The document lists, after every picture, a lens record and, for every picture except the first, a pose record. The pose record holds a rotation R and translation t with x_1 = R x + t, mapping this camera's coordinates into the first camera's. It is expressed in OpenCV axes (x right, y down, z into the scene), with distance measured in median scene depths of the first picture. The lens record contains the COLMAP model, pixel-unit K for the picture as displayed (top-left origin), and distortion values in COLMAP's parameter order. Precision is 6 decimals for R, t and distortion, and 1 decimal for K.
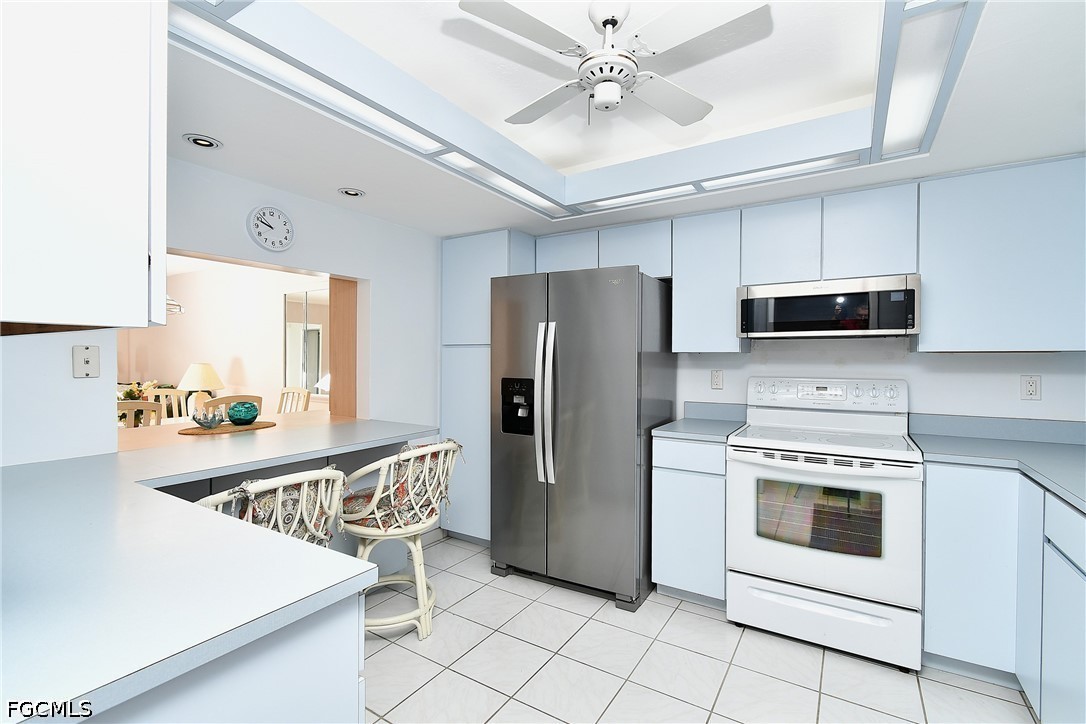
lens RADIAL K [[478.9, 0, 547.2], [0, 478.9, 361.2], [0, 0, 1]] dist [-0.003813, -0.000273]
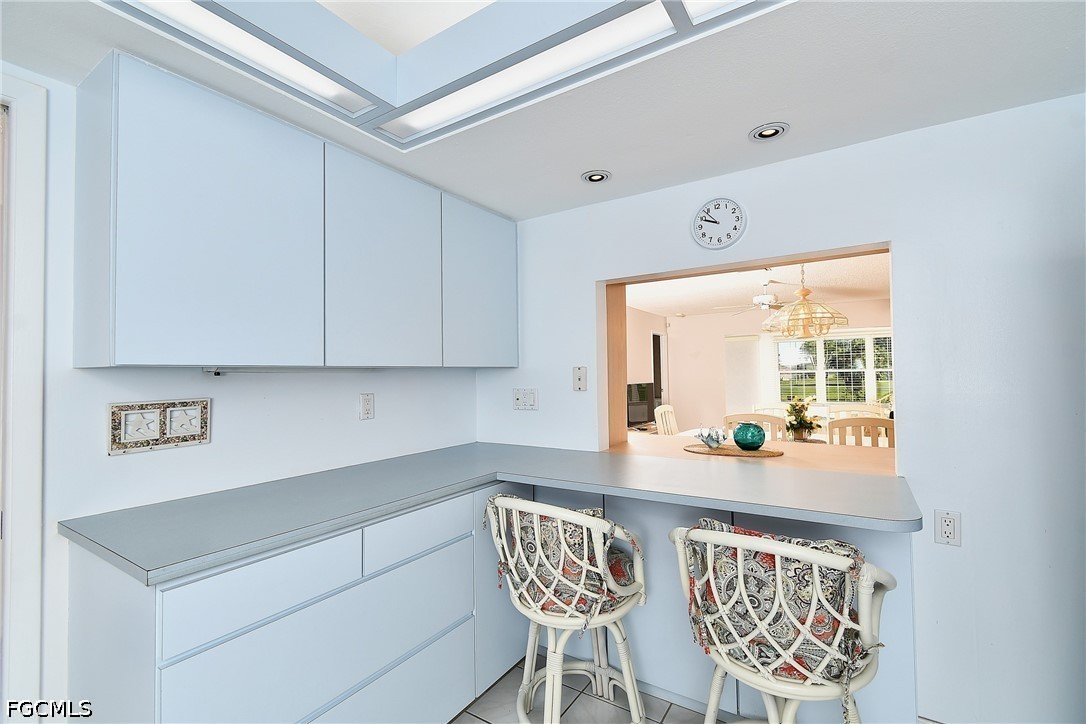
lens RADIAL K [[478.9, 0, 543.3], [0, 478.9, 361.8], [0, 0, 1]] dist [-0.003813, -0.000273]
pose [[0.008213, -0.031080, -0.999483, 0.312712], [0.003974, 0.999510, -0.031048, -0.004639], [0.999958, -0.003717, 0.008333, 0.781977]]
